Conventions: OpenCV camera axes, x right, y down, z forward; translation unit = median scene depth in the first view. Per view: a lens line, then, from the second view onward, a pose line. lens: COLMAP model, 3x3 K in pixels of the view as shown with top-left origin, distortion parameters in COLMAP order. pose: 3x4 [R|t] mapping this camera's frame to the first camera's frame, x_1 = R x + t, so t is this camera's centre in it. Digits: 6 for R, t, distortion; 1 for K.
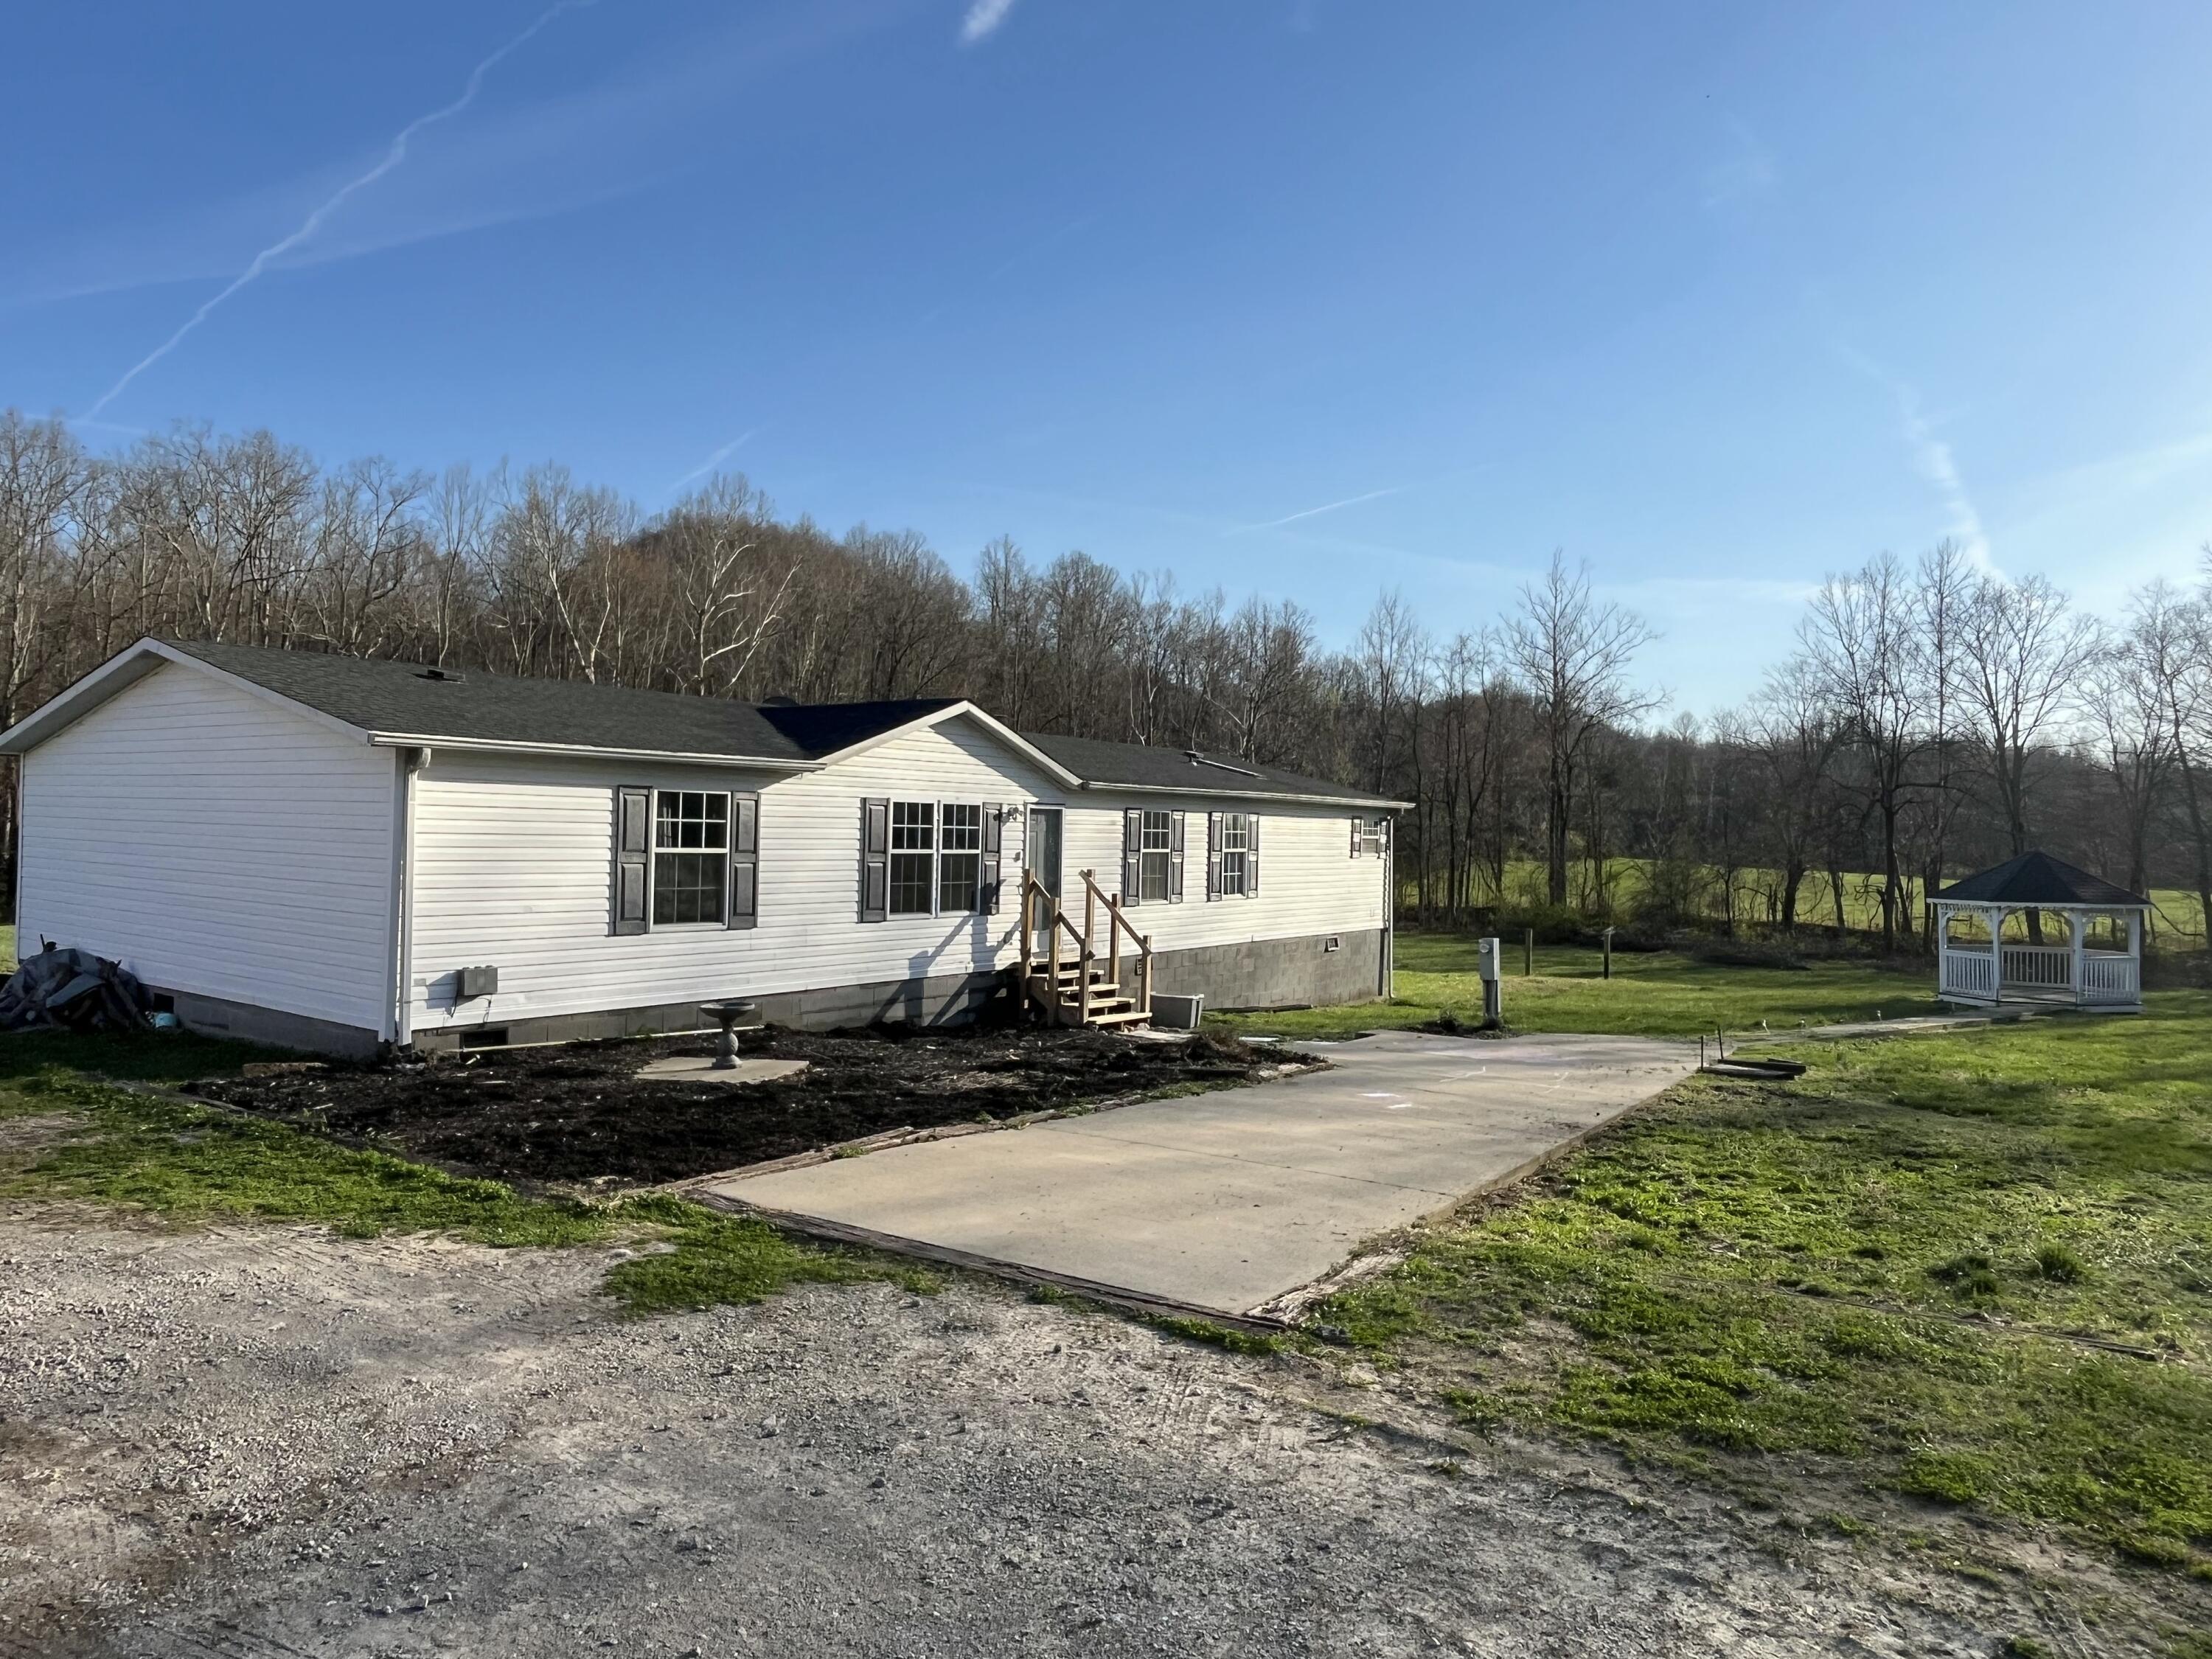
lens RADIAL K [[1440.8, 0, 1104.1], [0, 1440.8, 824.7], [0, 0, 1]] dist [0.027657, -0.000754]
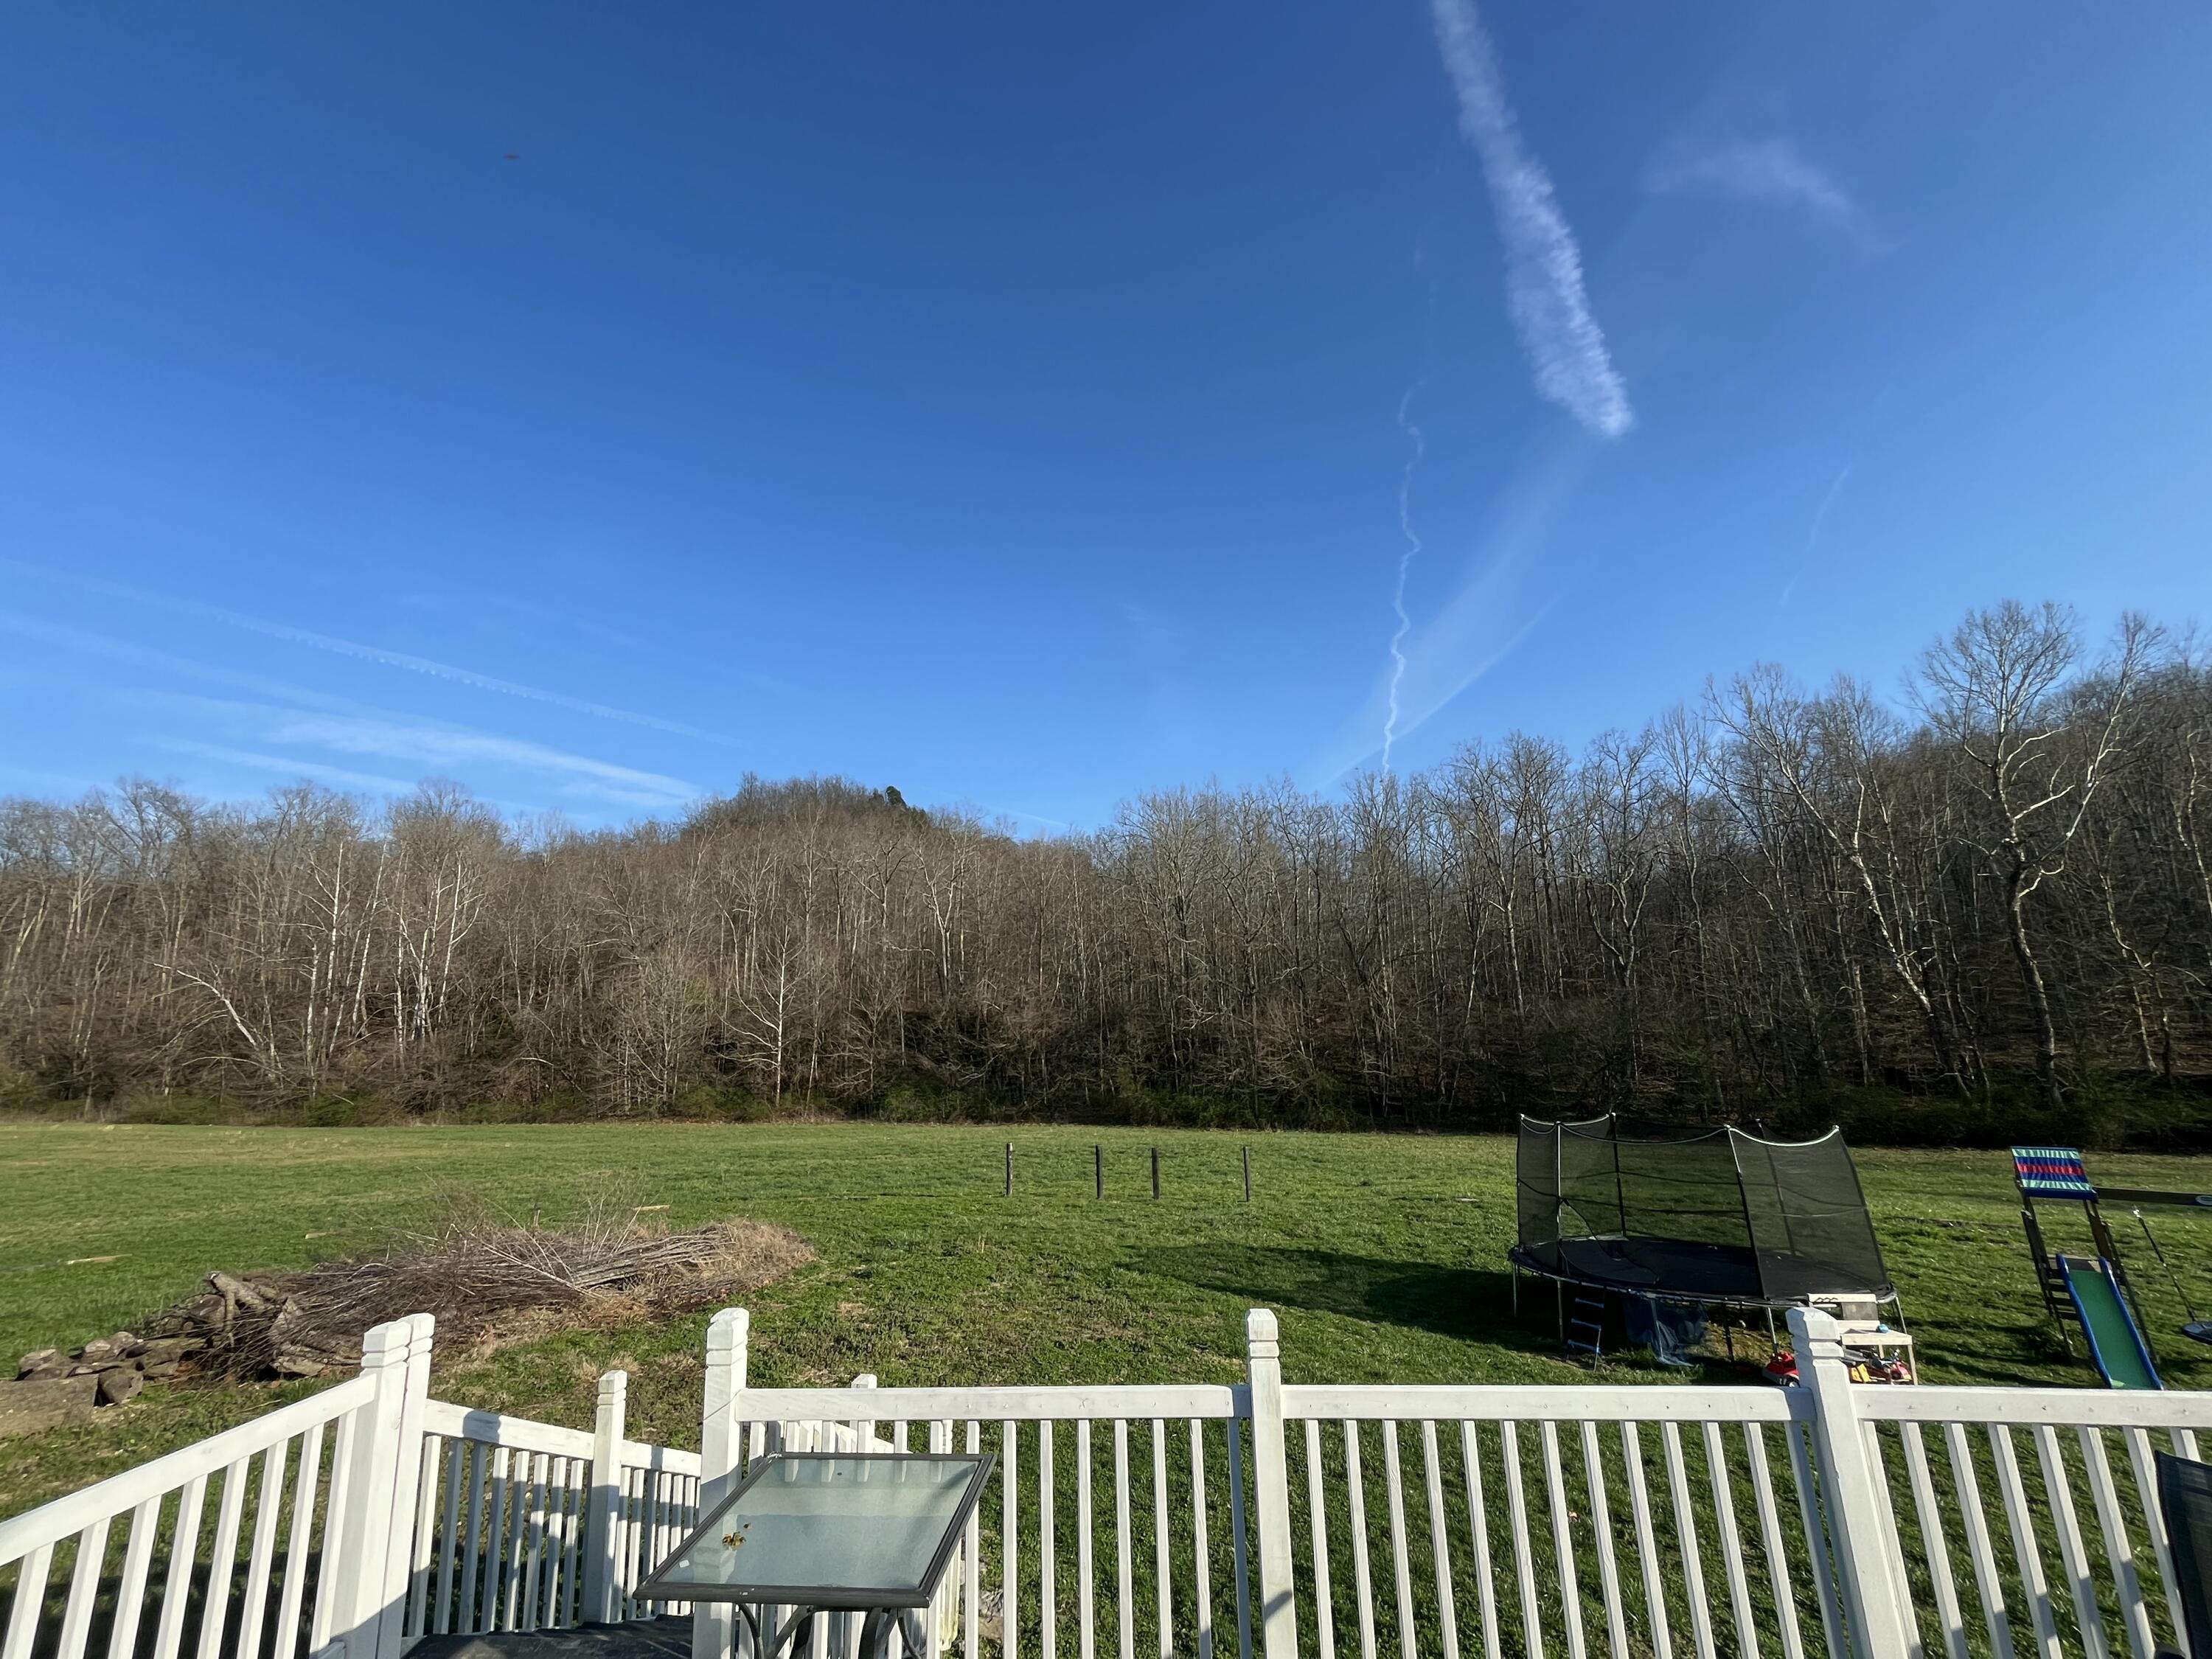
lens RADIAL K [[891.9, 0, 1099.8], [0, 891.9, 810.4], [0, 0, 1]] dist [-0.003647, -0.000203]
pose [[0.492670, -0.252914, -0.832653, -0.510068], [0.043347, 0.962779, -0.266792, -0.018416], [0.869136, 0.095347, 0.485296, 1.358867]]
